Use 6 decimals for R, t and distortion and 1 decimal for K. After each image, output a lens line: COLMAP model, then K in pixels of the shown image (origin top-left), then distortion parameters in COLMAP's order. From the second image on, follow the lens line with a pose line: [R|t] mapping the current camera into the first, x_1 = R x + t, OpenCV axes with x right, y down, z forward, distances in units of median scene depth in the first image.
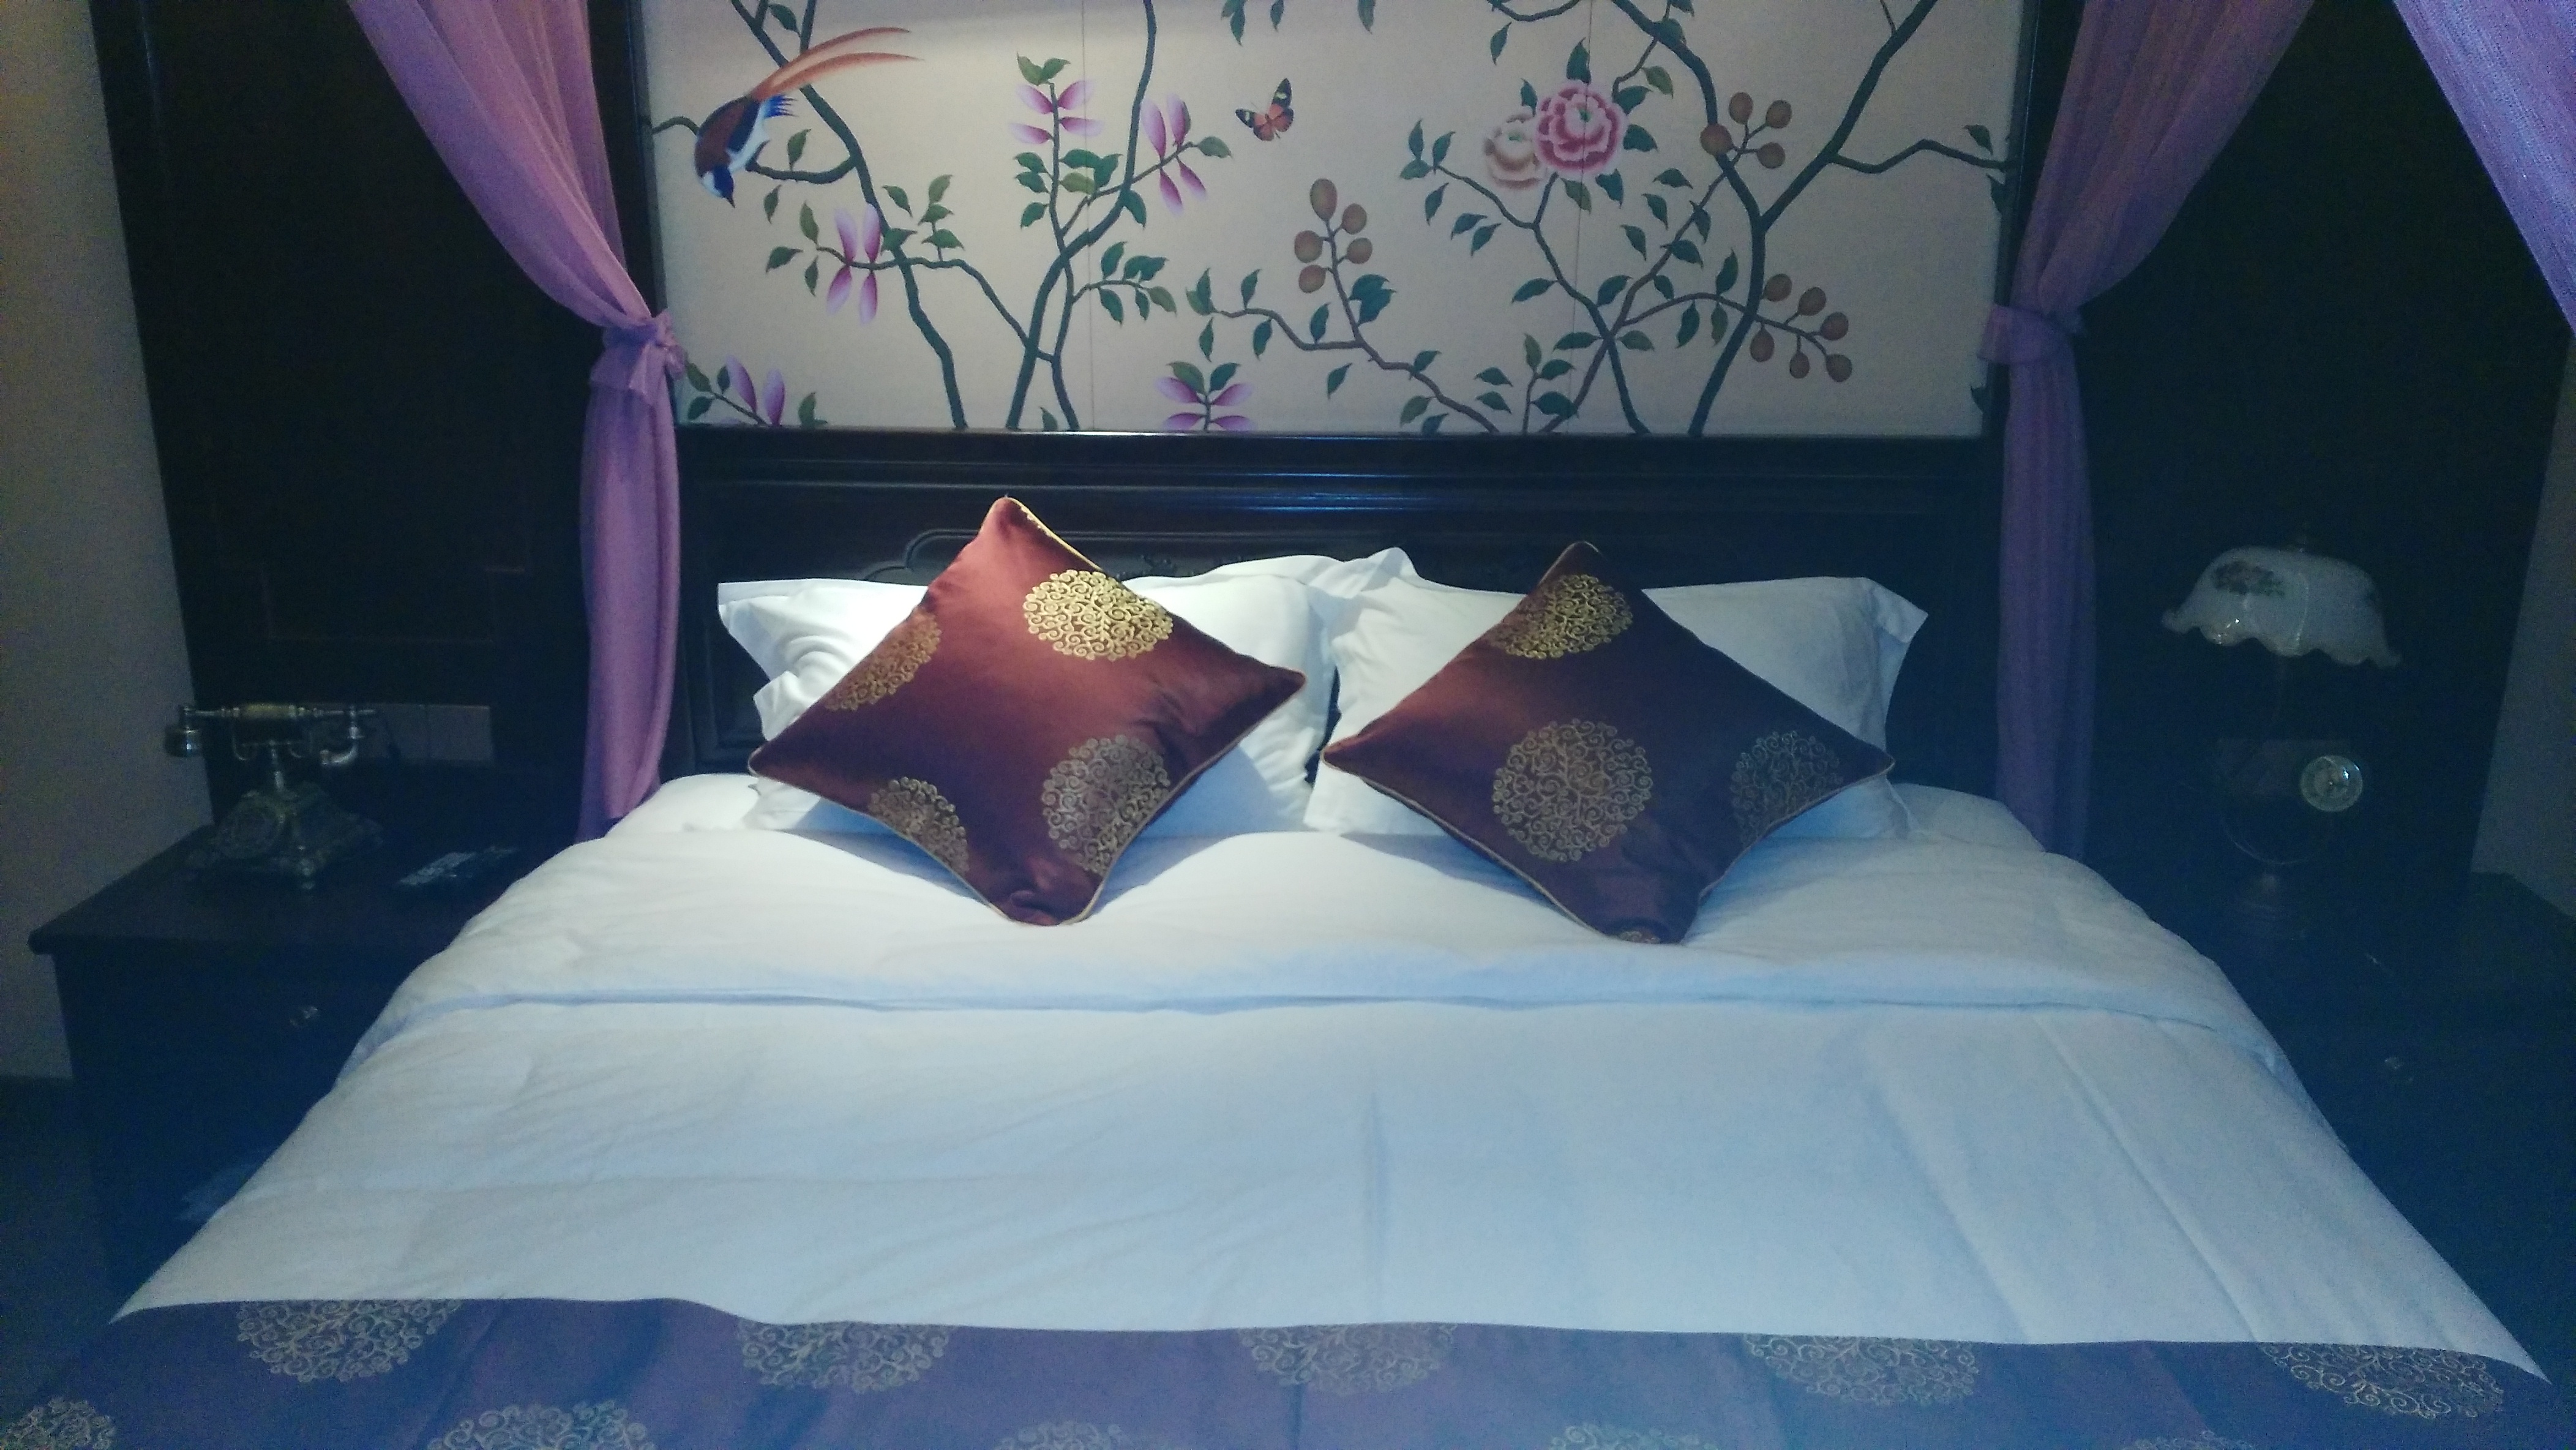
lens RADIAL K [[2114.1, 0, 1283.0], [0, 2114.1, 723.9], [0, 0, 1]] dist [0.032688, -0.081839]
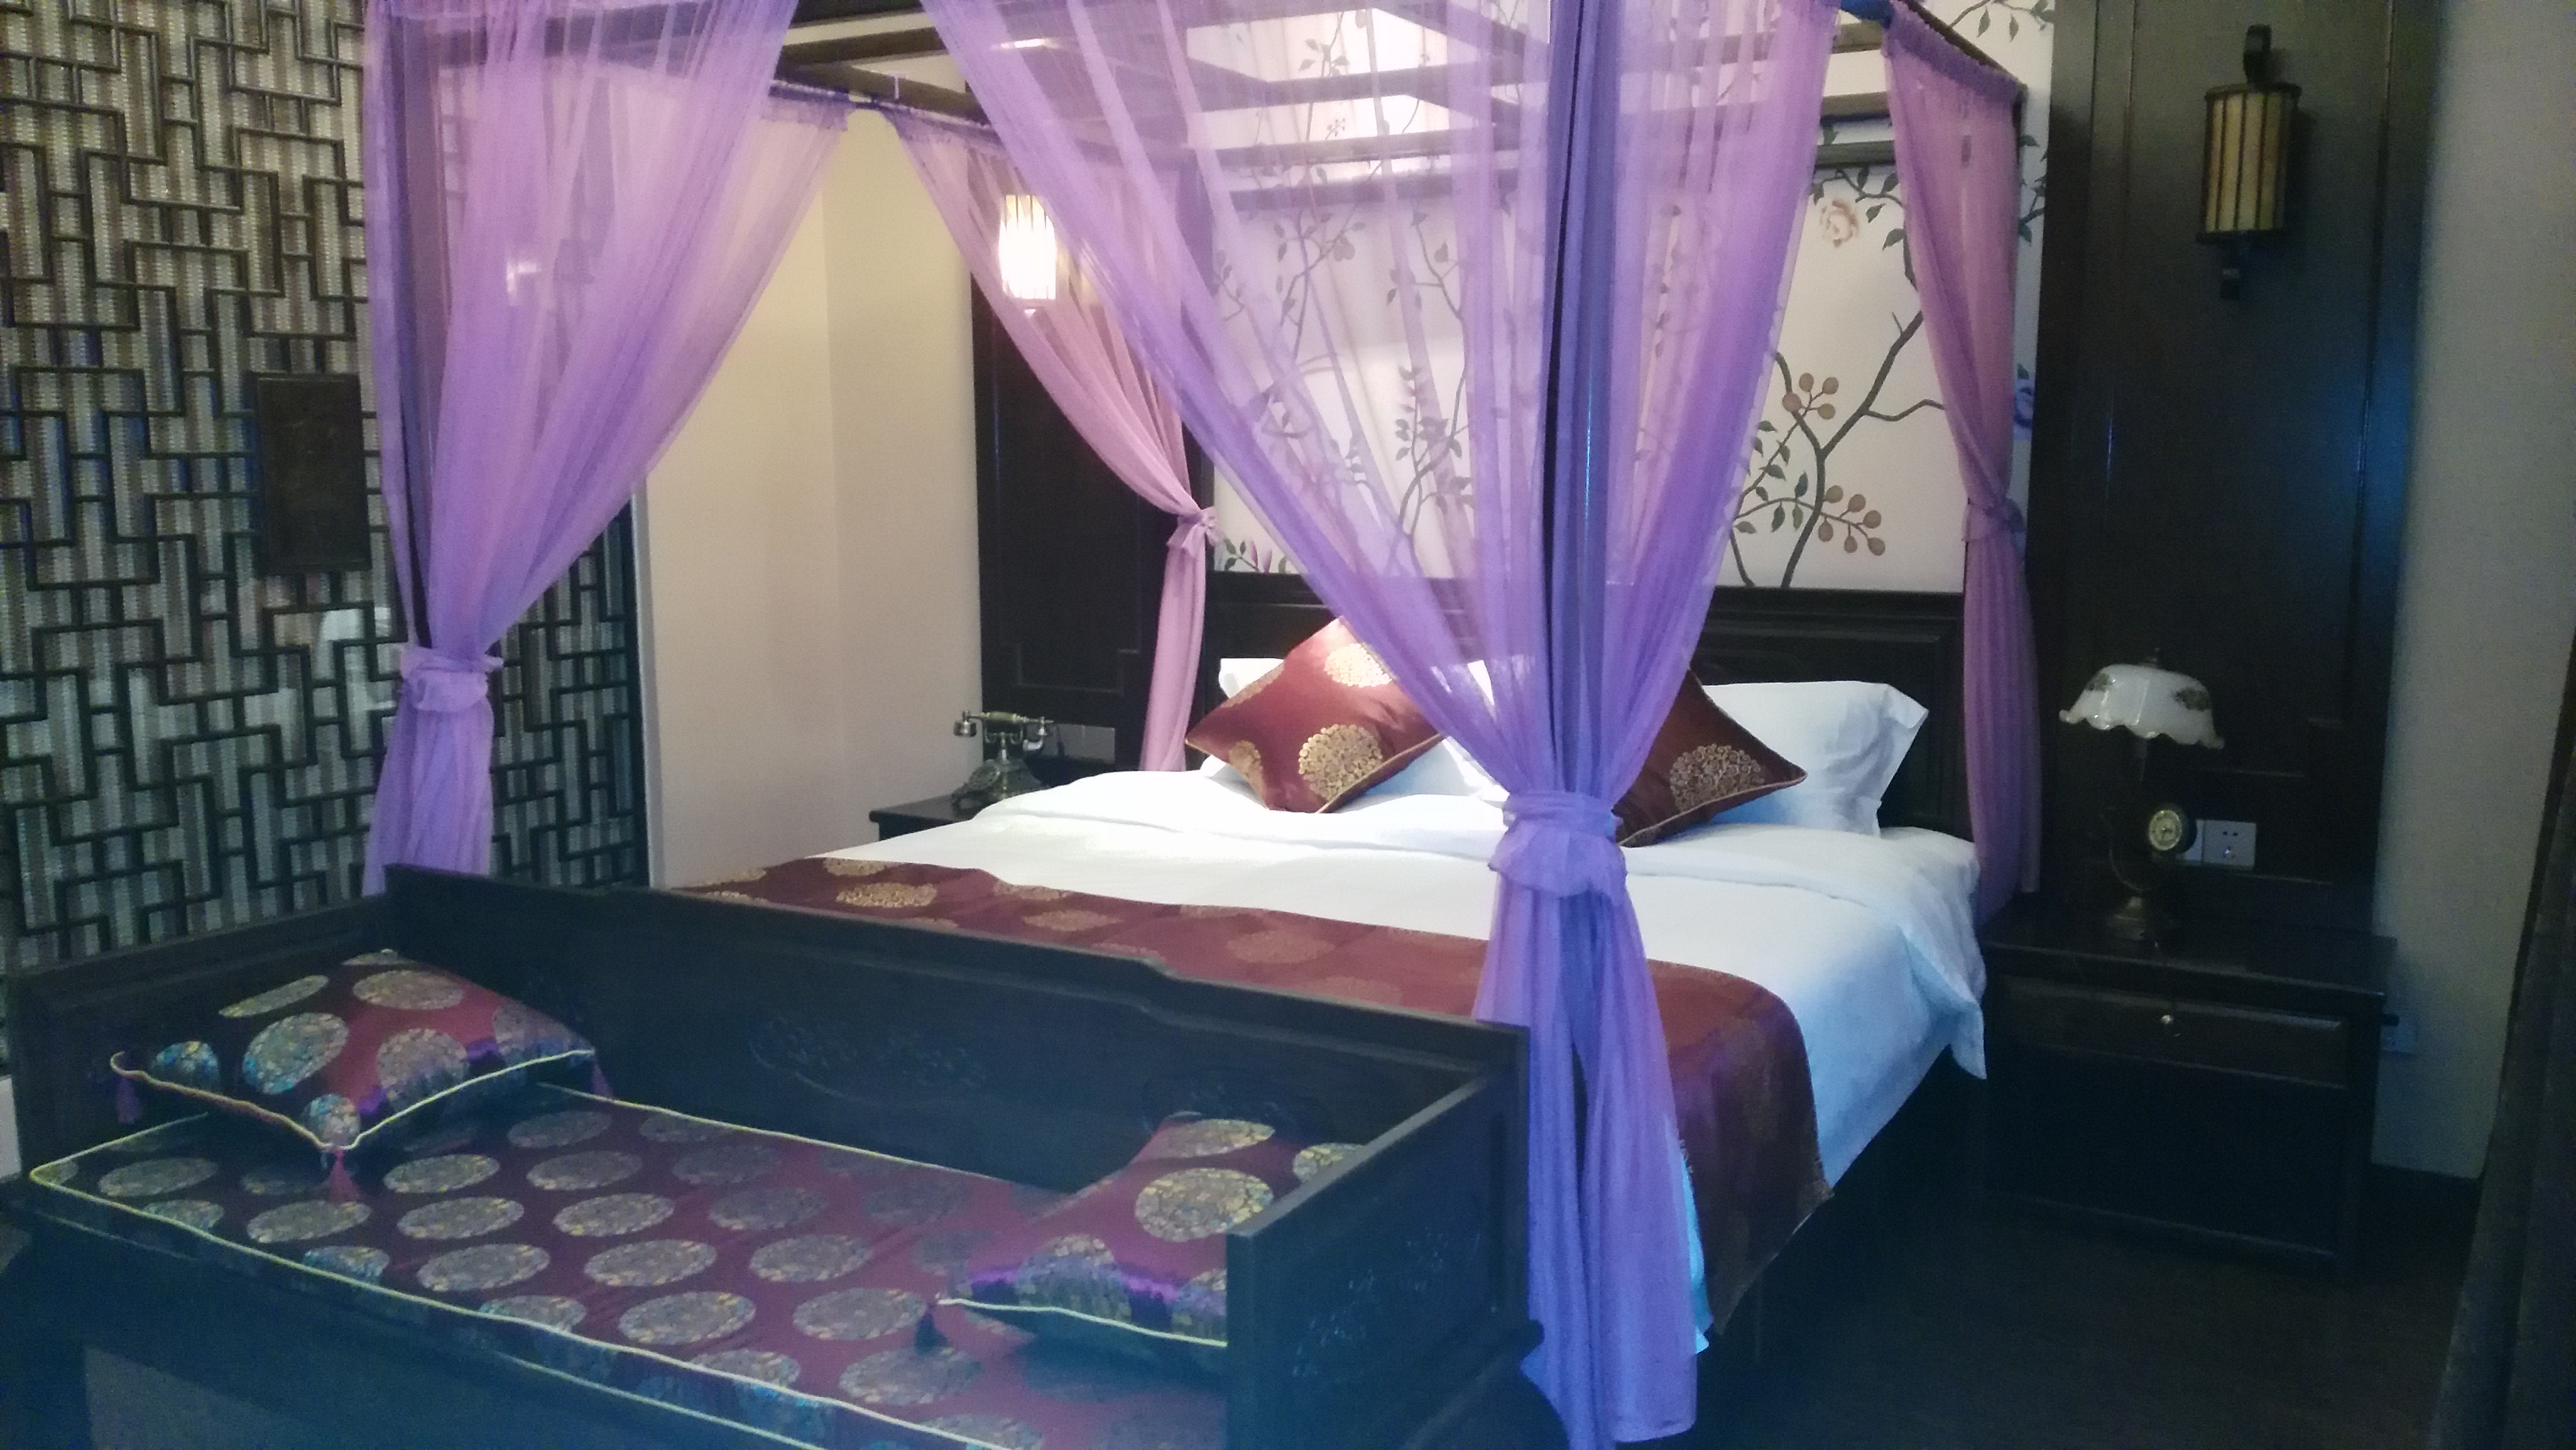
lens RADIAL K [[2114.1, 0, 1292.8], [0, 2114.1, 718.2], [0, 0, 1]] dist [0.032688, -0.081839]
pose [[0.878561, 0.048592, -0.475152, 0.632510], [-0.127829, 0.982443, -0.135885, 0.216880], [0.460207, 0.180122, 0.869348, -0.500822]]
